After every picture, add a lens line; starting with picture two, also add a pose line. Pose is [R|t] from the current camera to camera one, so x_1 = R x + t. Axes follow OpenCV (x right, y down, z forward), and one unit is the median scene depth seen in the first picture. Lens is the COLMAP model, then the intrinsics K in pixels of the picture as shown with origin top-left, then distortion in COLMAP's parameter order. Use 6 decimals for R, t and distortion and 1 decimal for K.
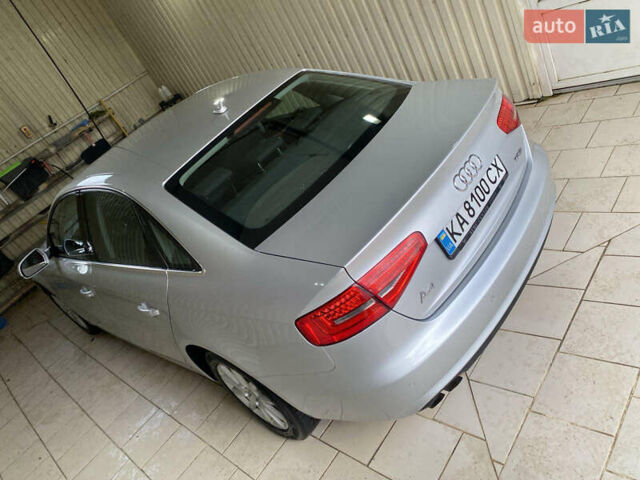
lens RADIAL K [[501.0, 0, 320.0], [0, 501.0, 240.0], [0, 0, 1]] dist [0.006957, -0.013274]
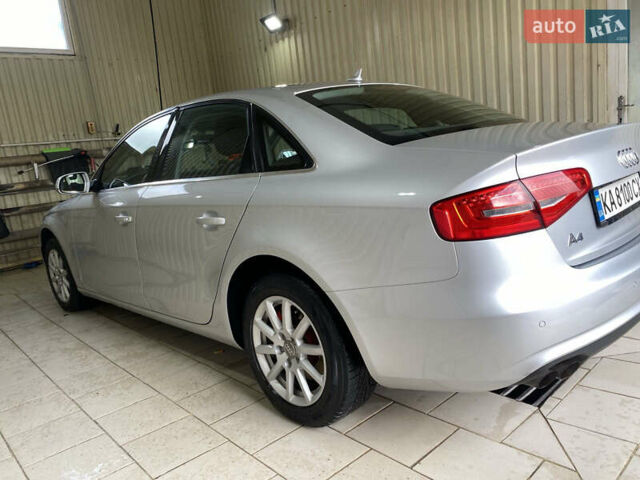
lens RADIAL K [[501.0, 0, 320.0], [0, 501.0, 240.0], [0, 0, 1]] dist [0.006957, -0.013274]
pose [[0.930217, 0.366647, -0.016333, -0.134059], [-0.351562, 0.877404, -0.326444, 0.389246], [-0.105359, 0.309406, 0.945075, 0.152178]]
